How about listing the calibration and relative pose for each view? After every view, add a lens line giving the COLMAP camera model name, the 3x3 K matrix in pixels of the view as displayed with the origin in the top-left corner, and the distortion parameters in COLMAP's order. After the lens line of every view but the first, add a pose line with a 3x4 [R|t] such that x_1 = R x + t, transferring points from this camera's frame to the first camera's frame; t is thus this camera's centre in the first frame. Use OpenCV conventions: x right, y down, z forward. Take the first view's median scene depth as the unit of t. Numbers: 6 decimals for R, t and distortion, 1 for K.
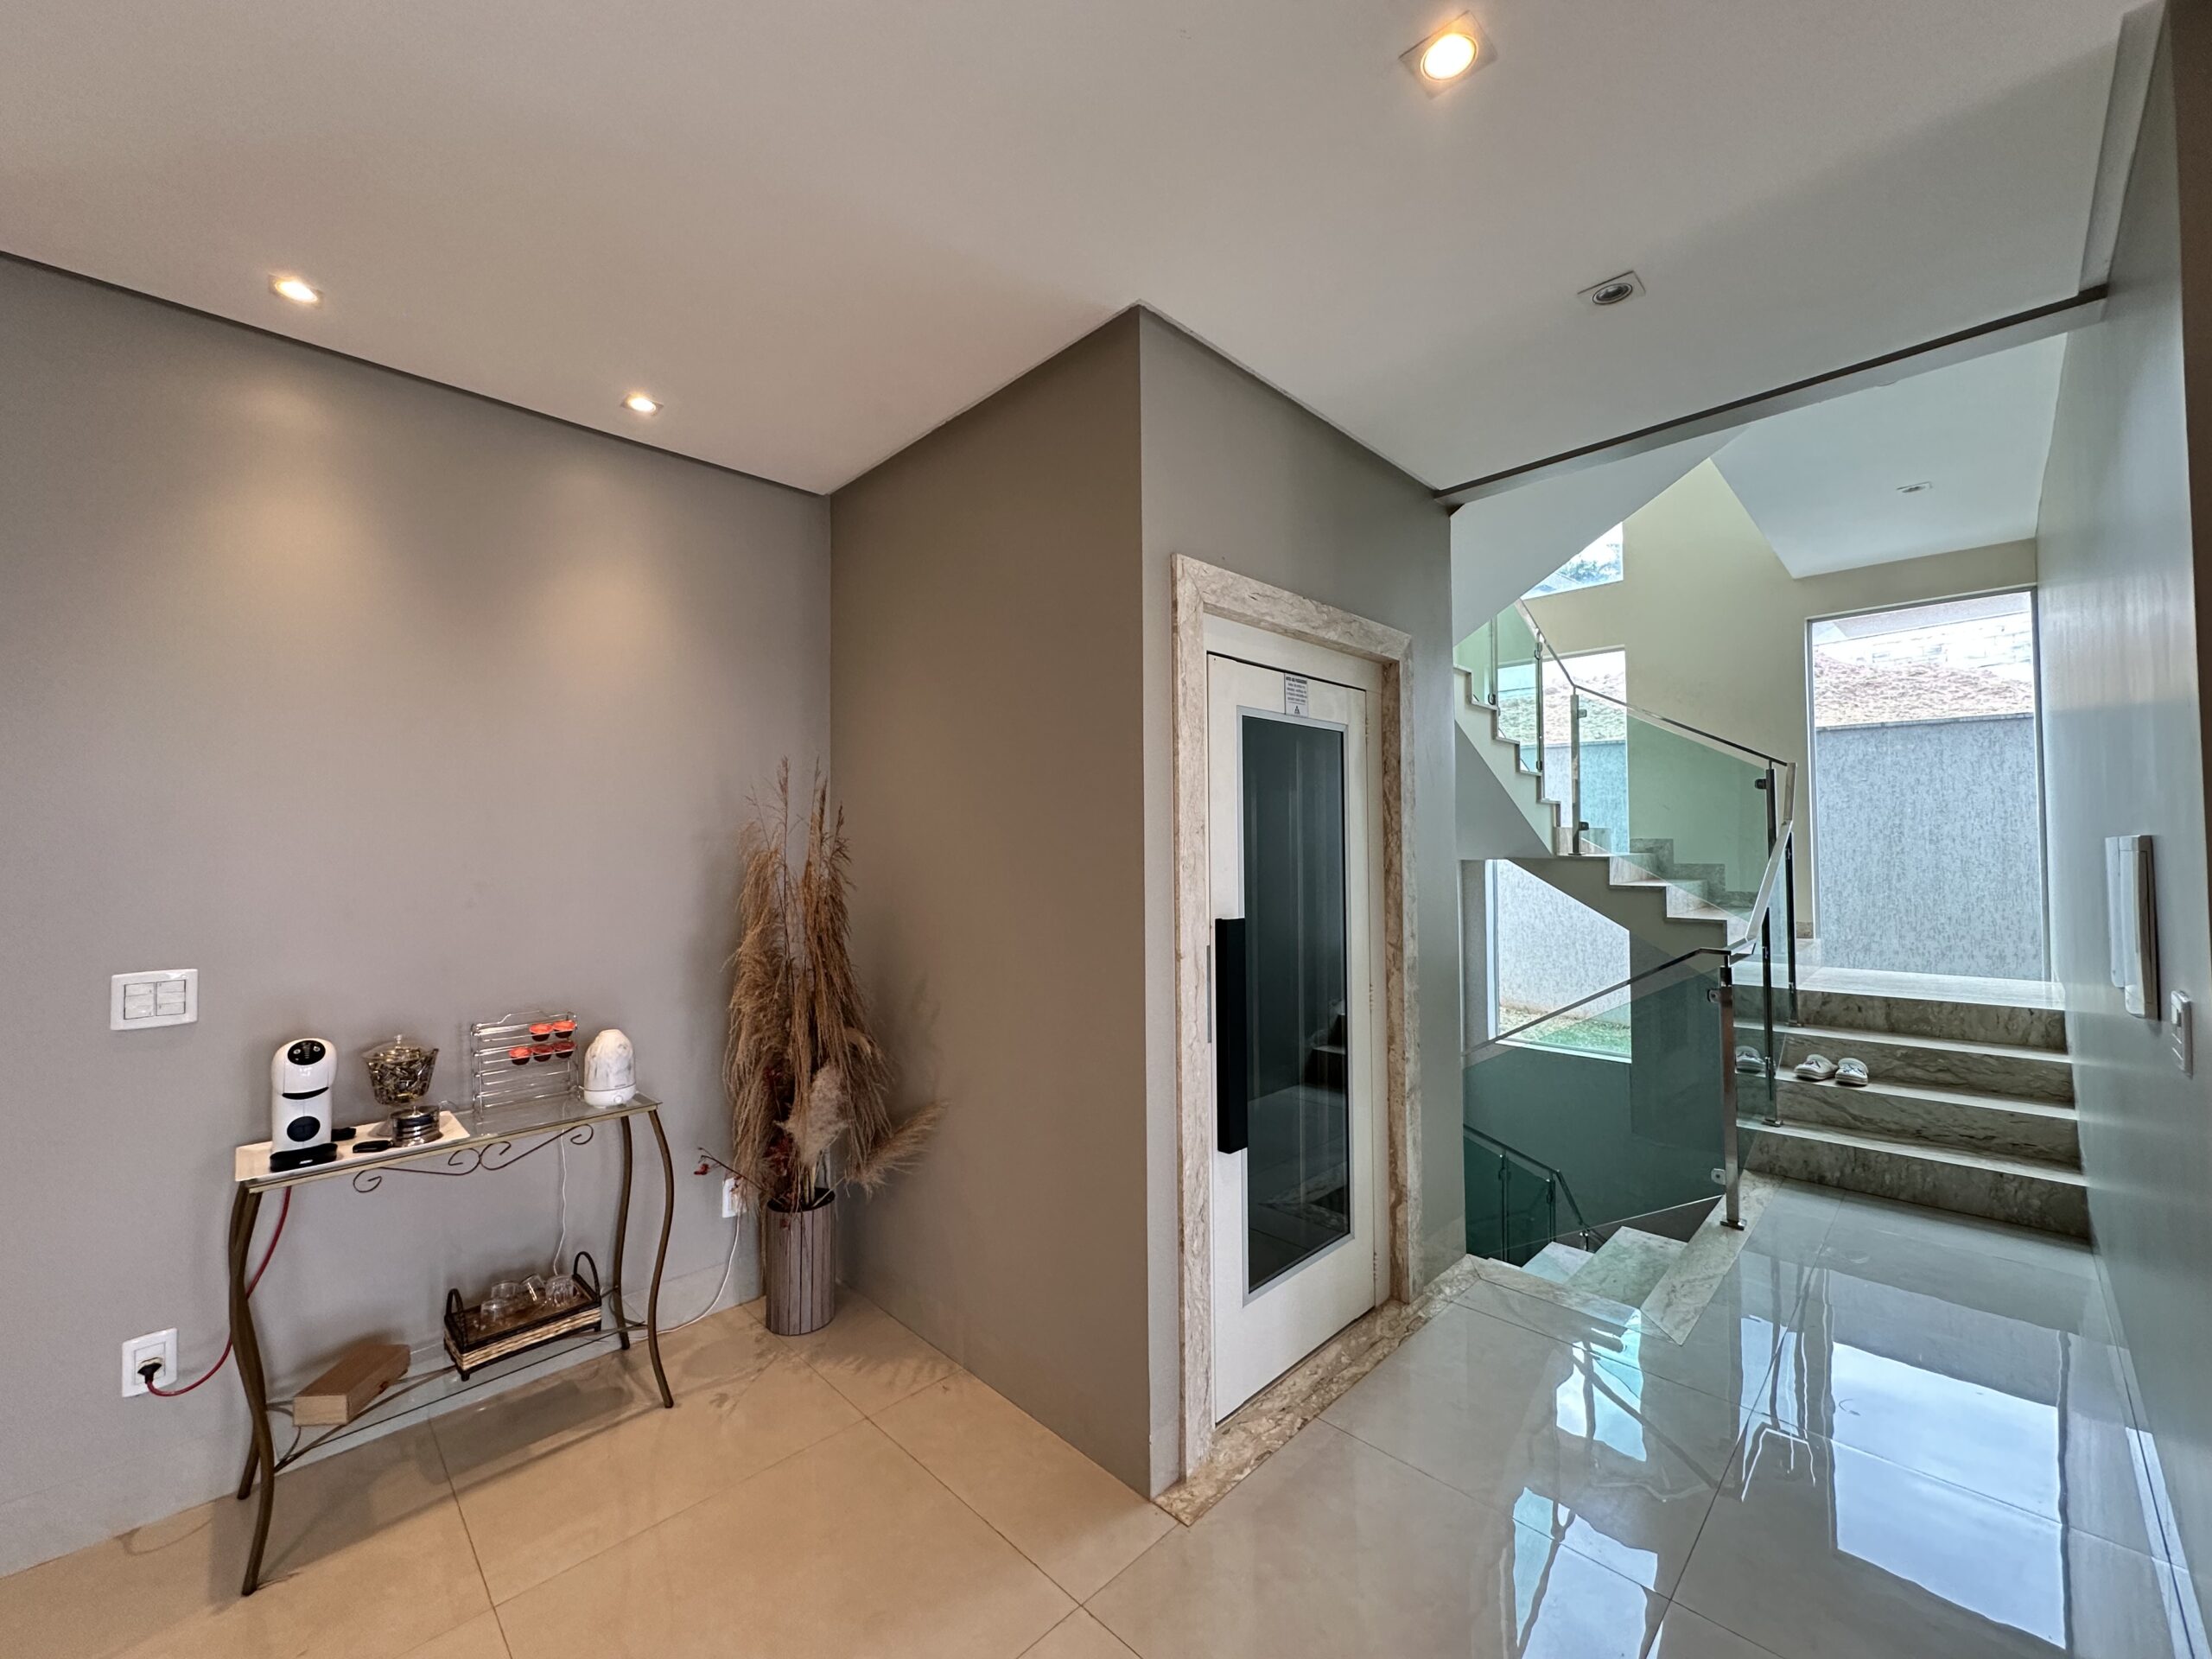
lens RADIAL K [[884.7, 0, 1105.8], [0, 884.7, 825.7], [0, 0, 1]] dist [-0.003125, -0.000193]
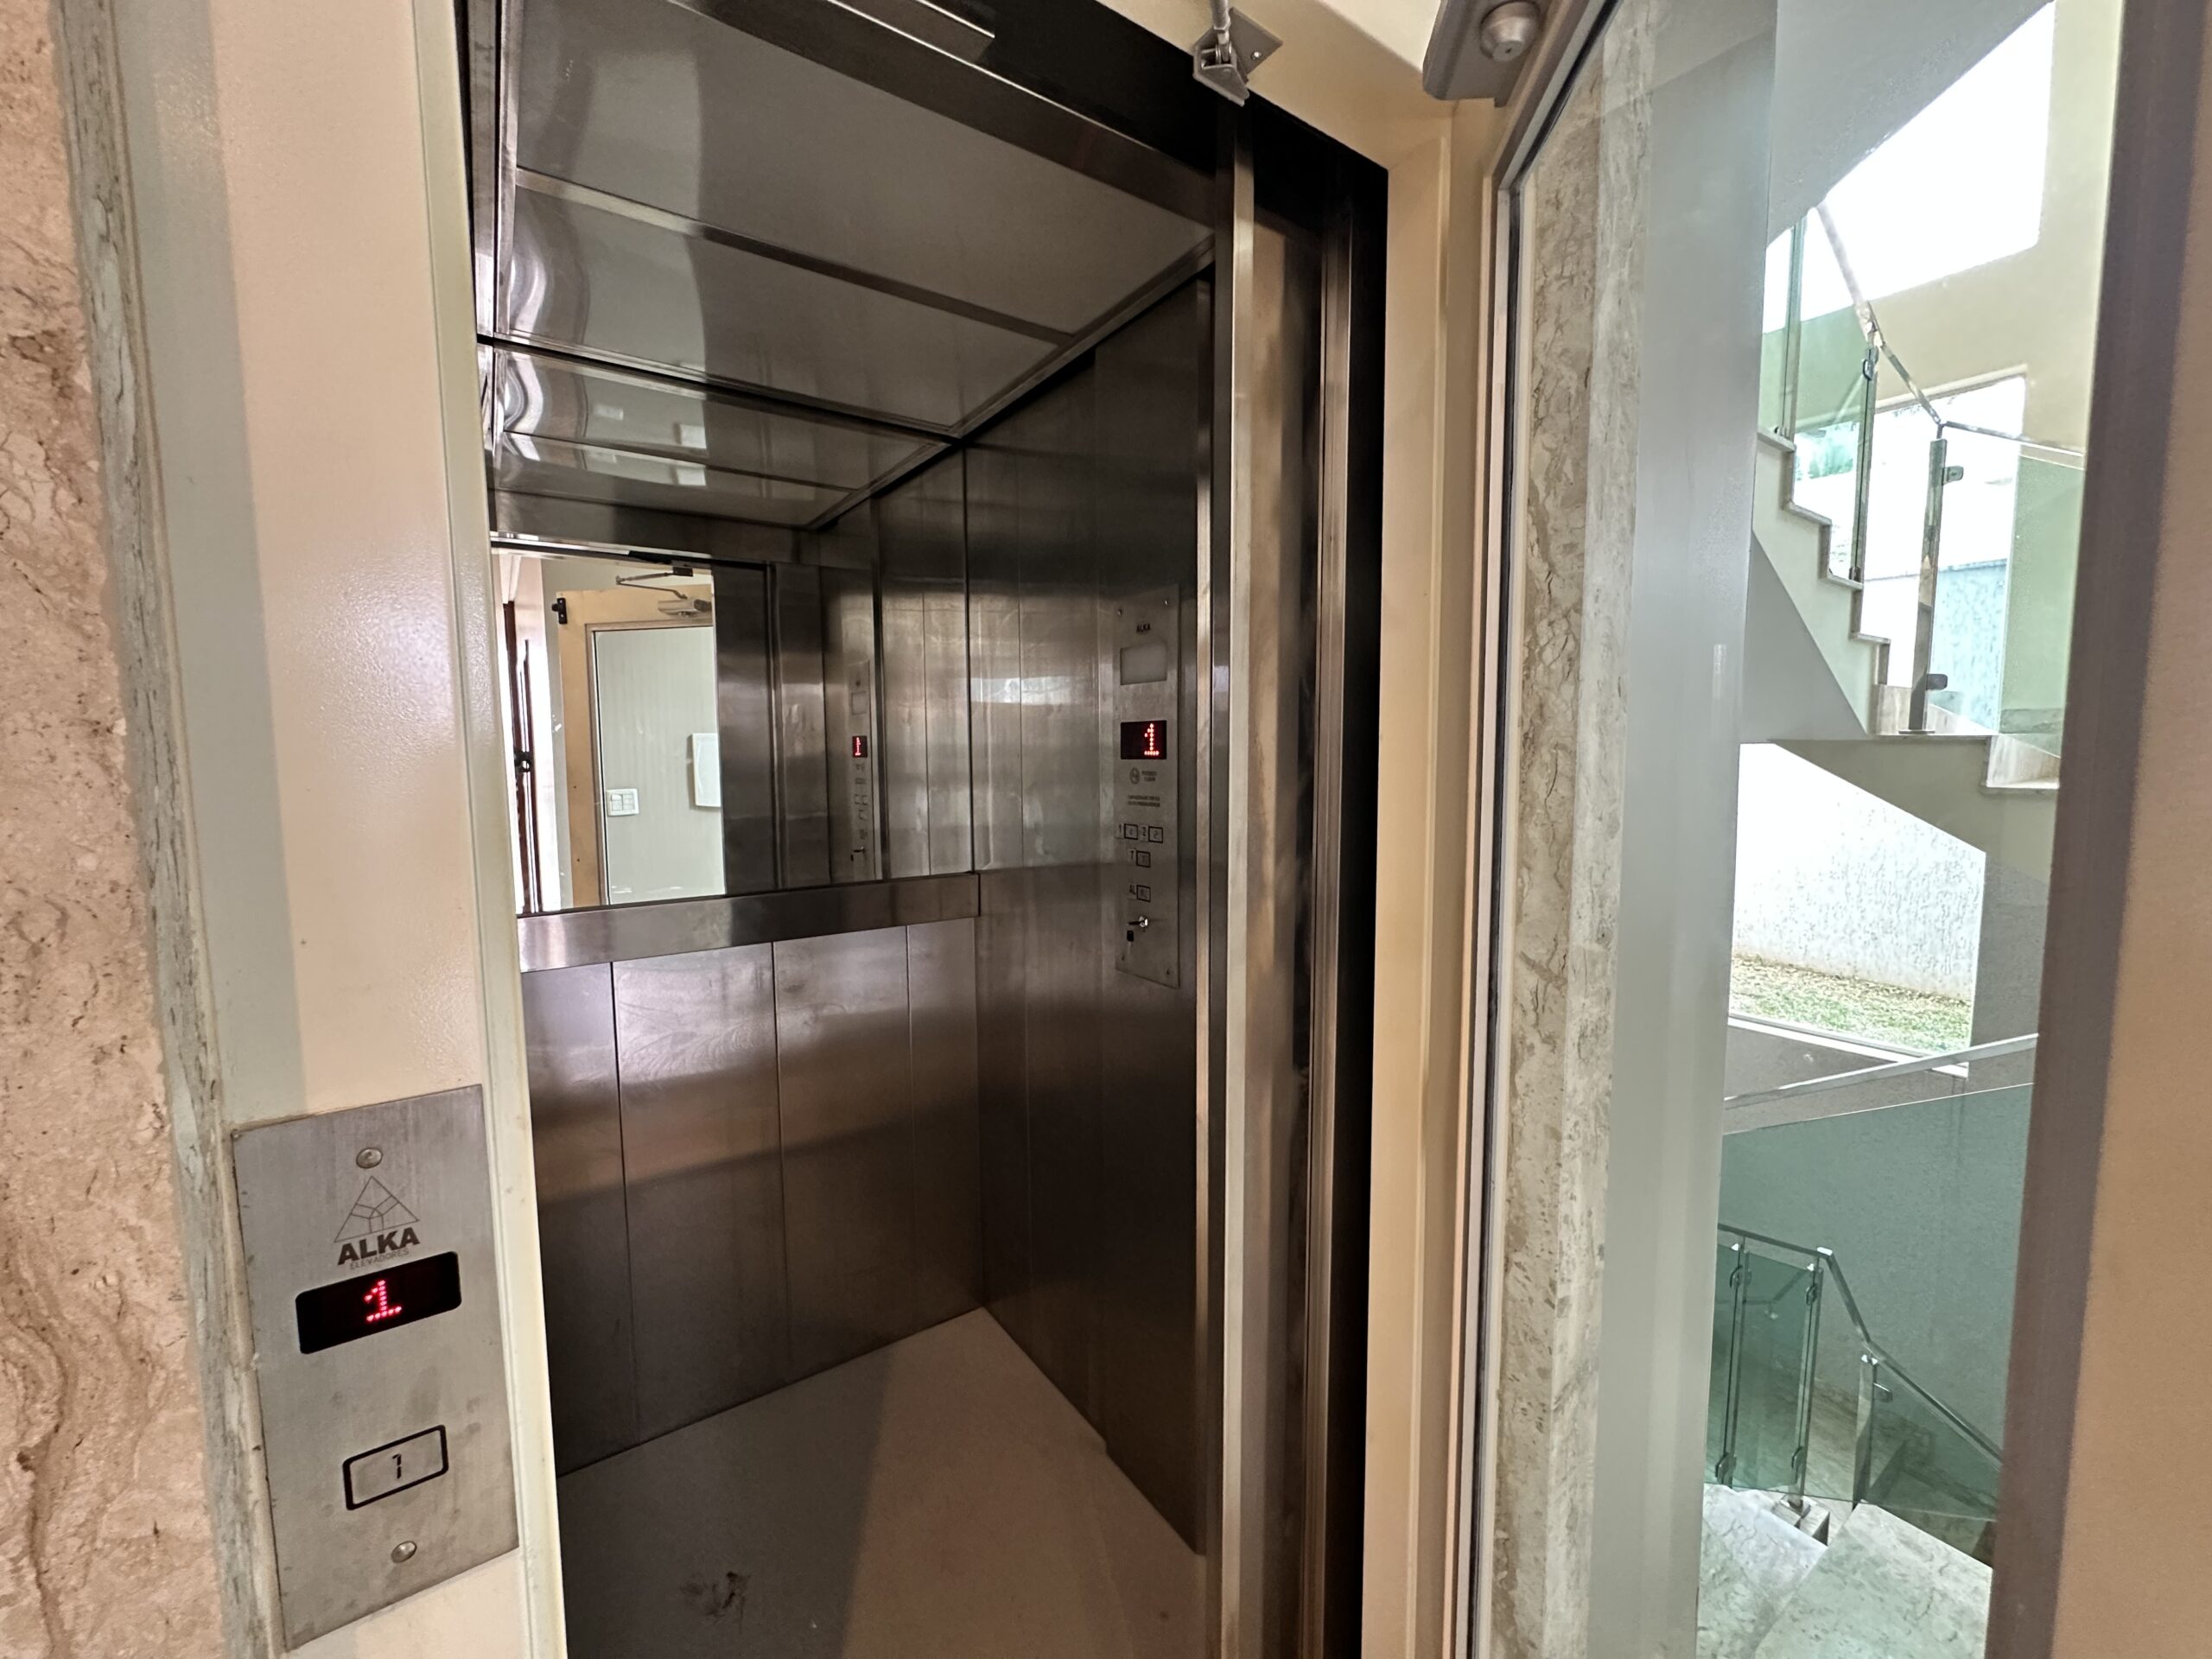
lens RADIAL K [[884.7, 0, 1105.8], [0, 884.7, 825.7], [0, 0, 1]] dist [-0.003125, -0.000193]
pose [[0.985129, 0.013465, -0.171285, 0.170755], [0.006122, 0.993540, 0.113314, 0.034972], [0.171704, -0.112677, 0.978684, 0.503232]]
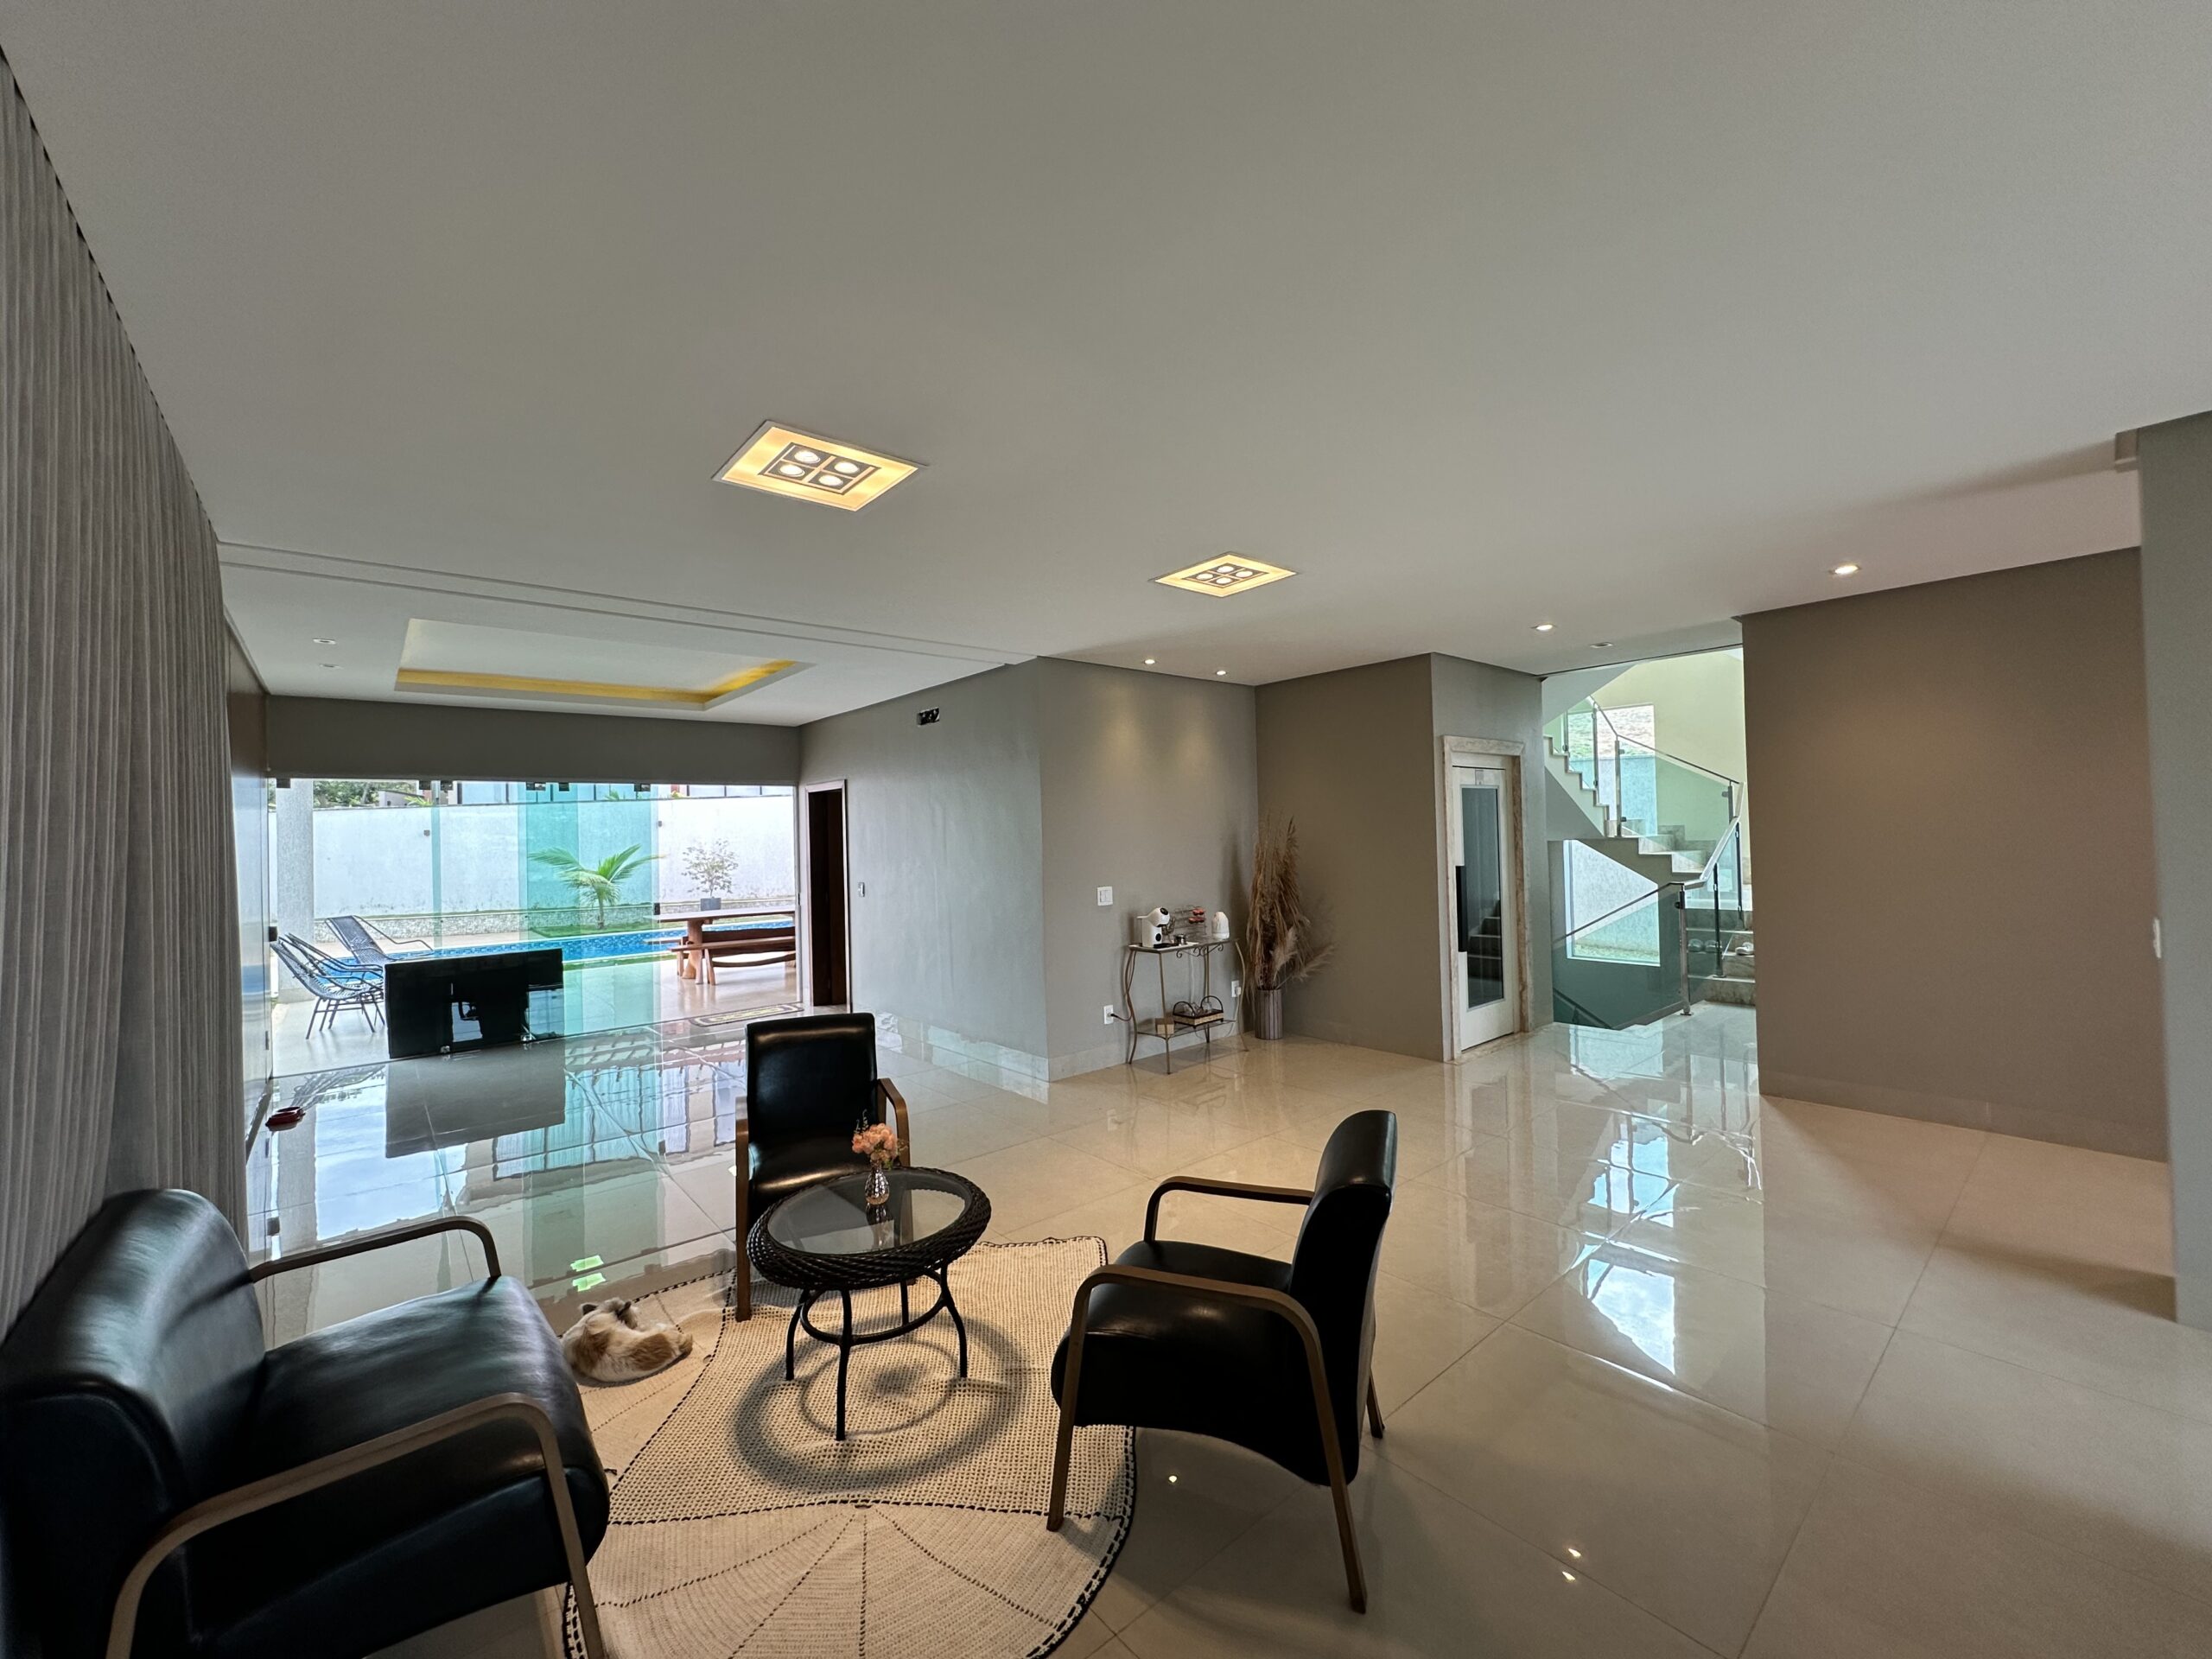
lens RADIAL K [[884.7, 0, 1105.8], [0, 884.7, 825.7], [0, 0, 1]] dist [-0.003125, -0.000193]
pose [[0.996716, -0.020418, -0.078361, -0.435145], [0.021622, 0.999660, 0.014545, -0.047458], [0.078037, -0.016192, 0.996819, -1.061243]]
